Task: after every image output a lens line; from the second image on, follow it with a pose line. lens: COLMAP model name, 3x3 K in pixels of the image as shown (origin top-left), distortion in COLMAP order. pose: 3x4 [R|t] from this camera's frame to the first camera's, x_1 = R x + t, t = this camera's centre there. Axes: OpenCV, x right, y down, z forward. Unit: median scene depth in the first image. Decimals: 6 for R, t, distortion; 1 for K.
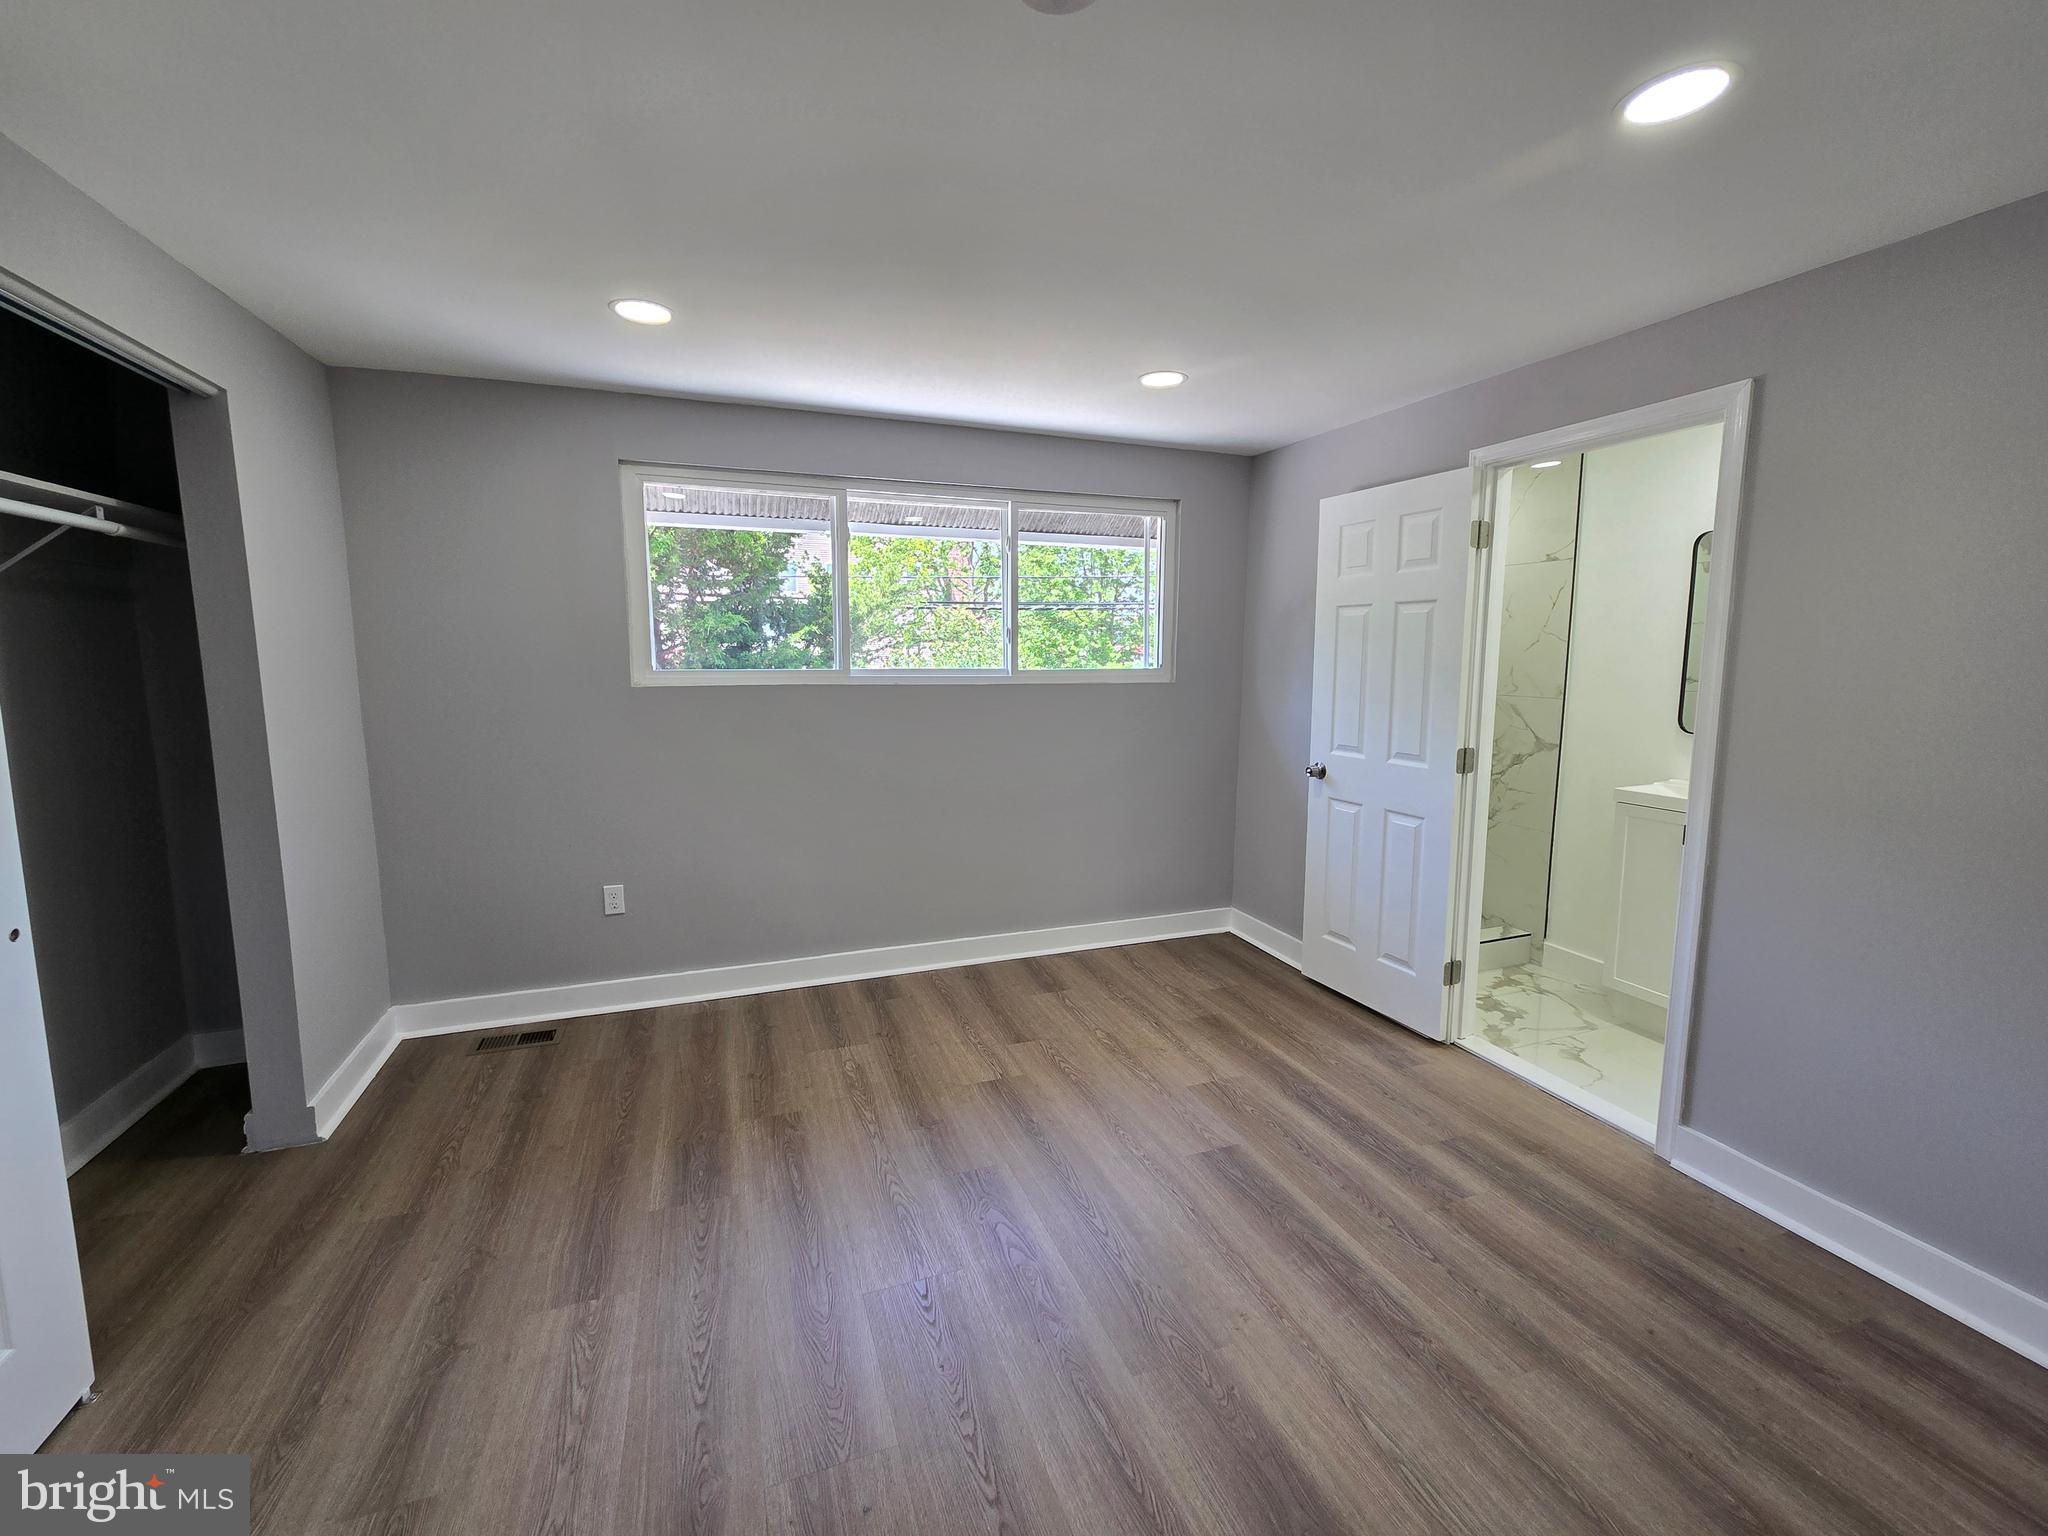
lens RADIAL K [[840.5, 0, 1023.9], [0, 840.5, 750.0], [0, 0, 1]] dist [-0.000355, -0.000125]
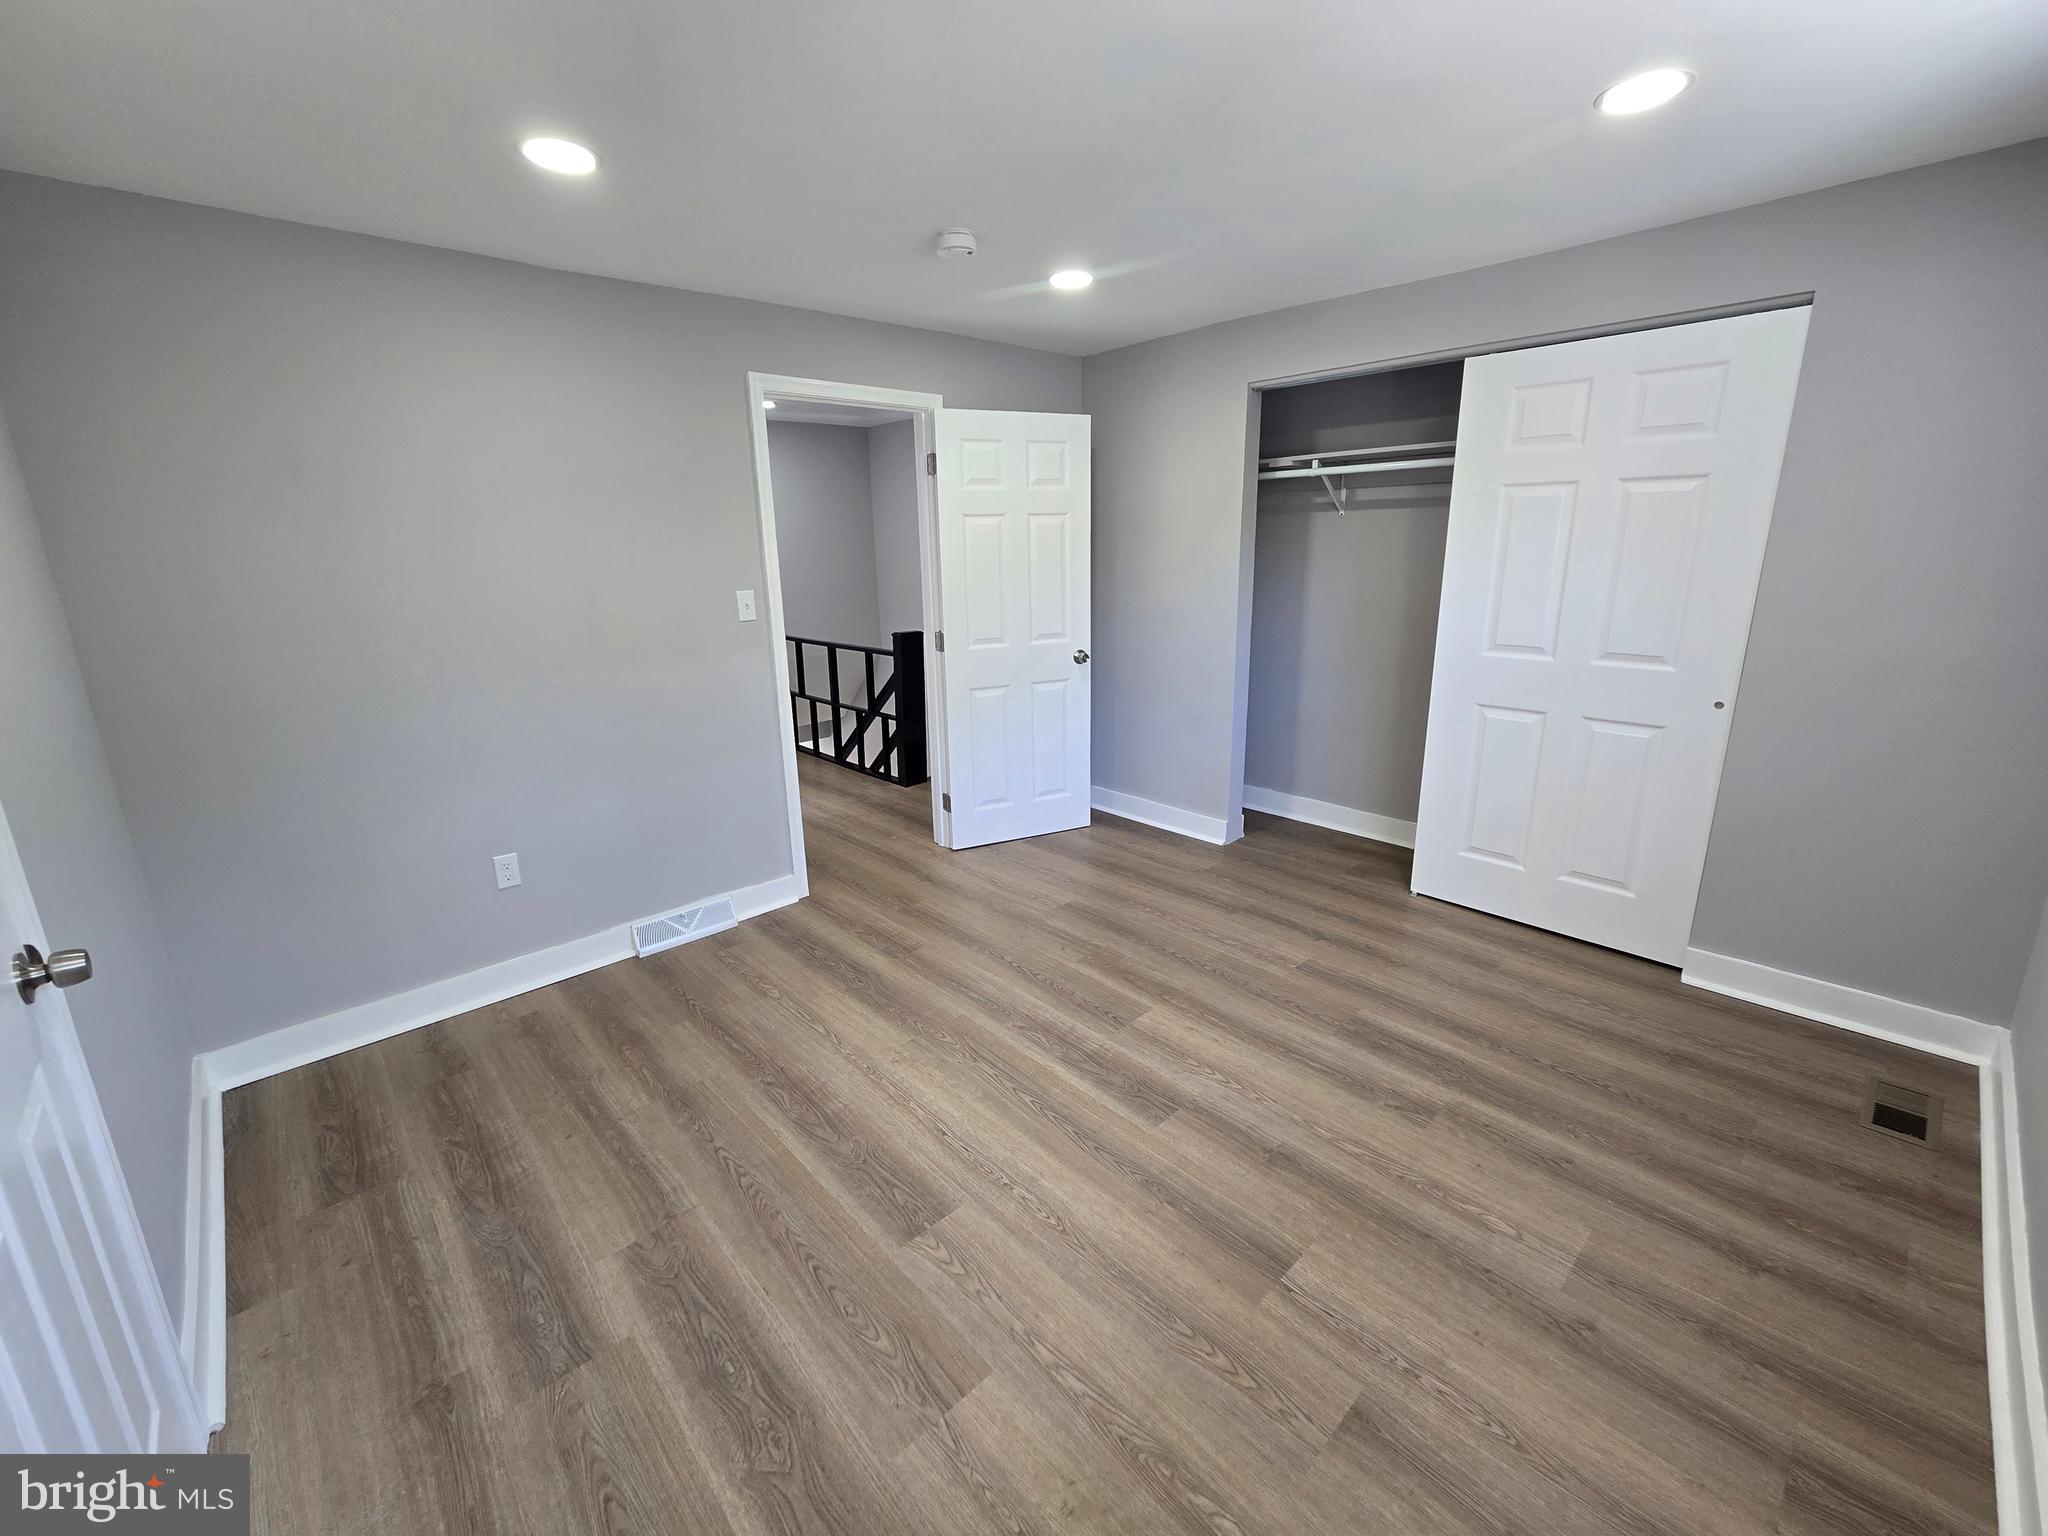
lens RADIAL K [[840.5, 0, 1023.9], [0, 840.5, 750.0], [0, 0, 1]] dist [-0.000355, -0.000125]
pose [[-0.923832, 0.109293, -0.366864, 0.393058], [-0.028284, 0.936267, 0.350149, -0.211871], [0.381752, 0.333855, -0.861862, 1.597525]]
